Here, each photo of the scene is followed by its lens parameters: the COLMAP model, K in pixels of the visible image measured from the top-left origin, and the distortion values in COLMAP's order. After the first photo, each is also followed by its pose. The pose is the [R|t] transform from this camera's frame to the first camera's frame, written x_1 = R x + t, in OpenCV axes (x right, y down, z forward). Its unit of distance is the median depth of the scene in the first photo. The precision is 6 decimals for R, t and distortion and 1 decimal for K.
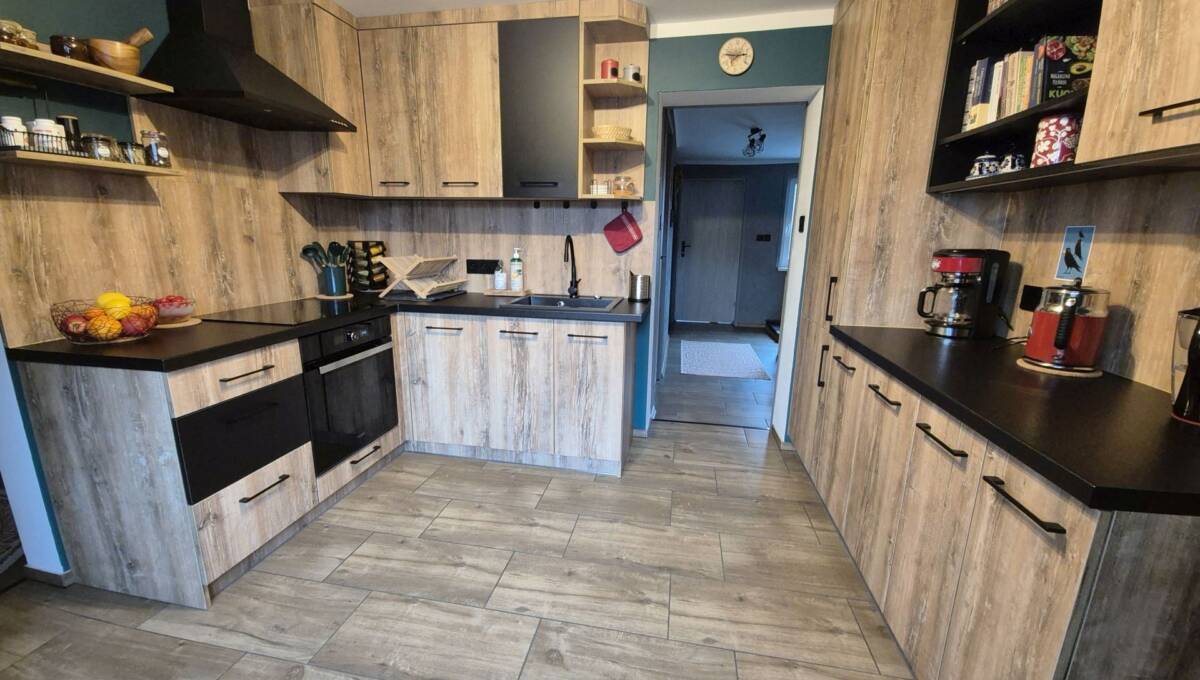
lens RADIAL K [[494.7, 0, 591.5], [0, 494.7, 341.4], [0, 0, 1]] dist [0.008968, -0.003607]
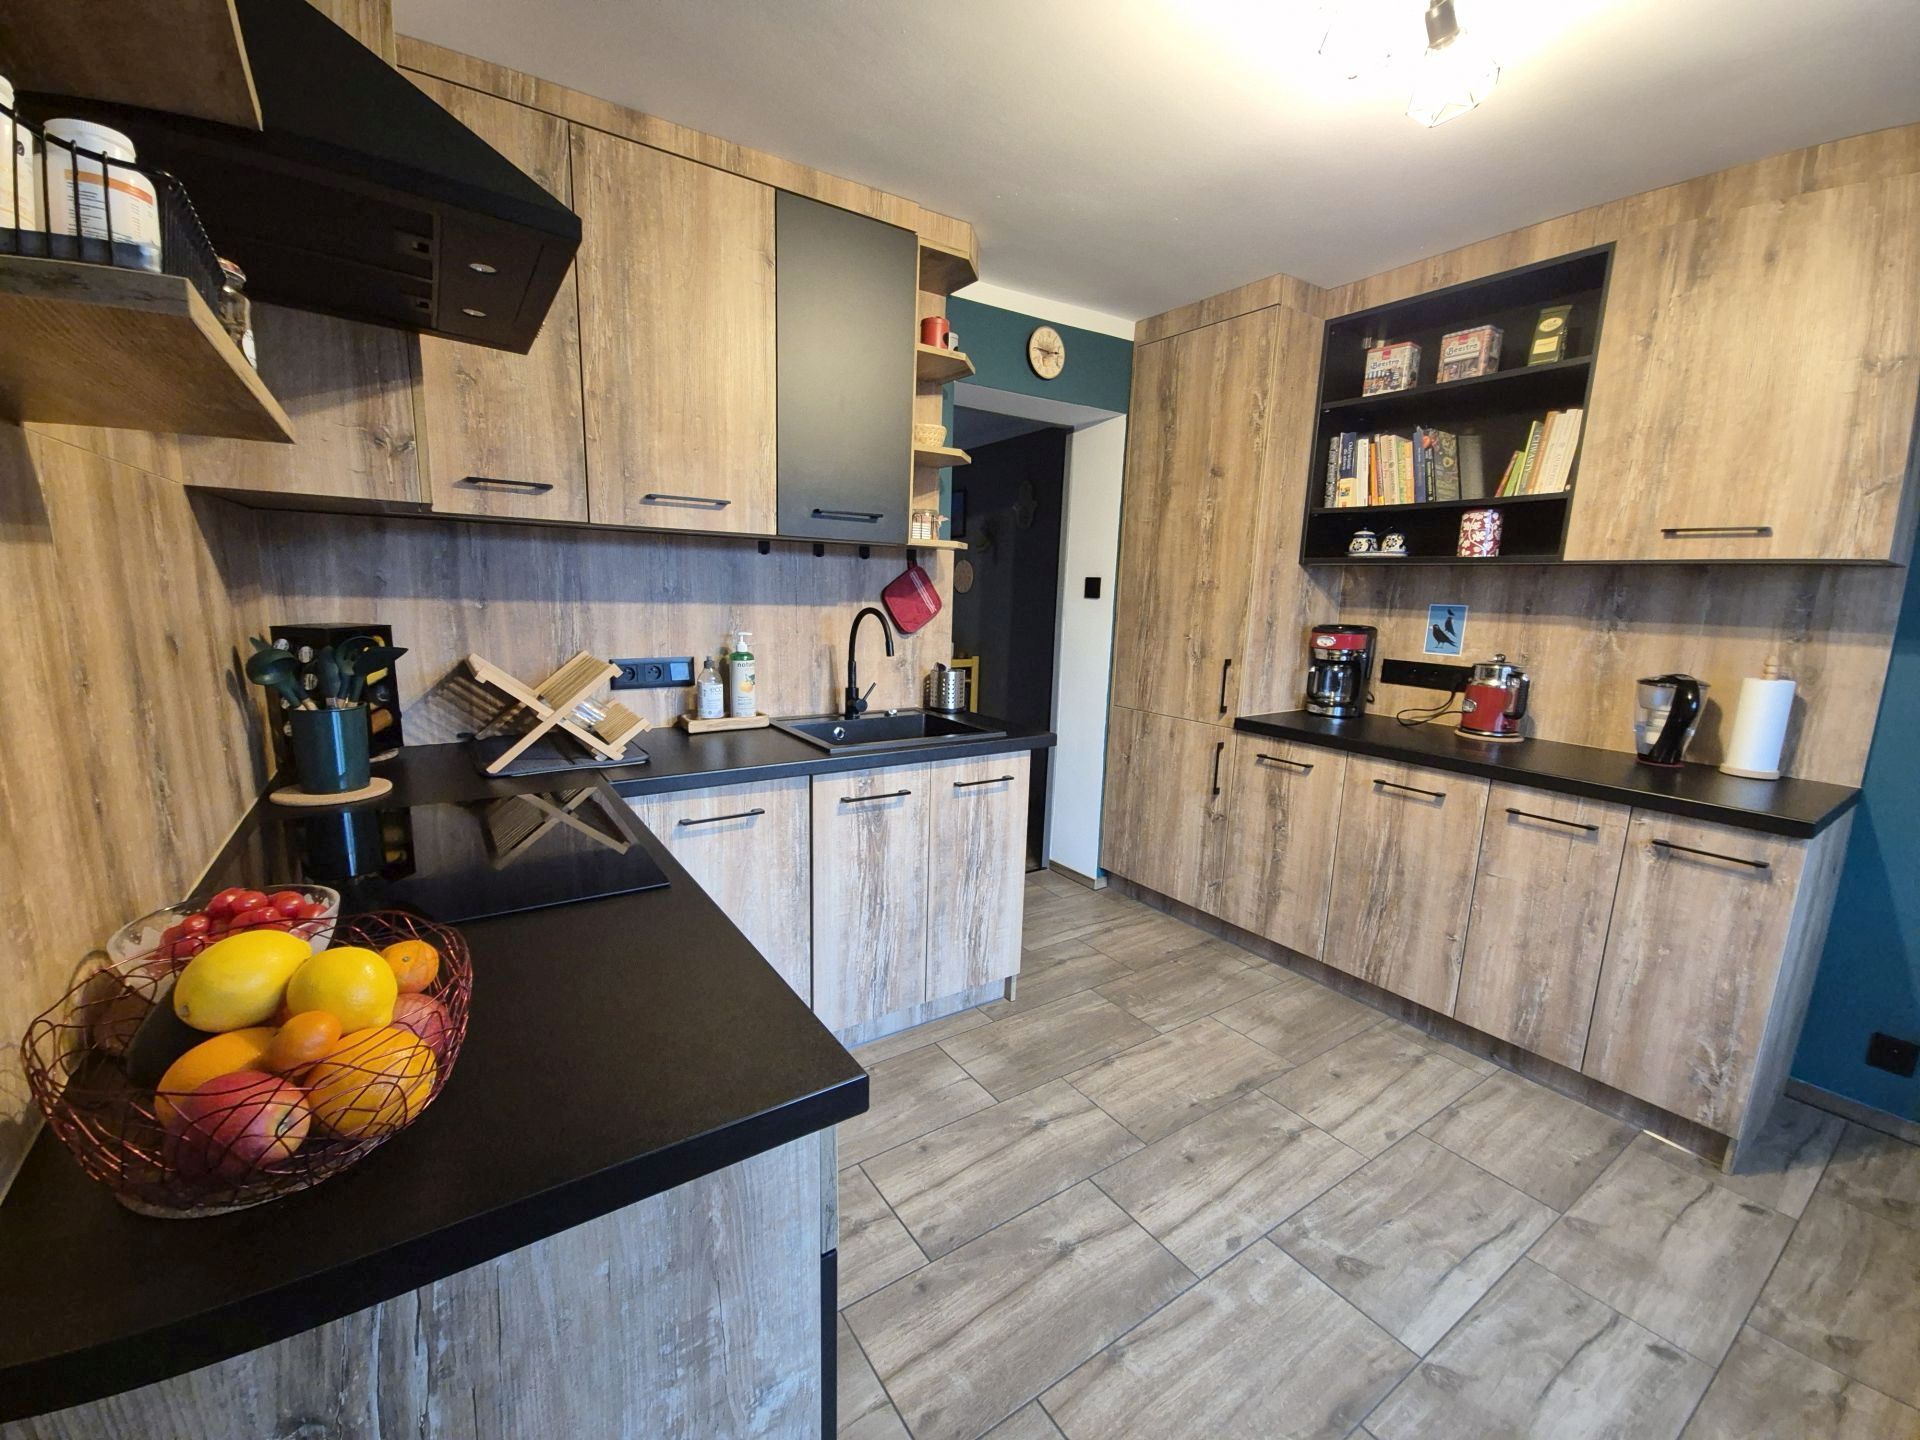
lens RADIAL K [[781.8, 0, 959.2], [0, 781.8, 723.7], [0, 0, 1]] dist [0.008658, -0.005768]
pose [[0.709741, -0.116525, 0.694758, -0.662193], [0.132258, 0.990729, 0.031055, -0.110142], [-0.691936, 0.069846, 0.718572, 0.342104]]
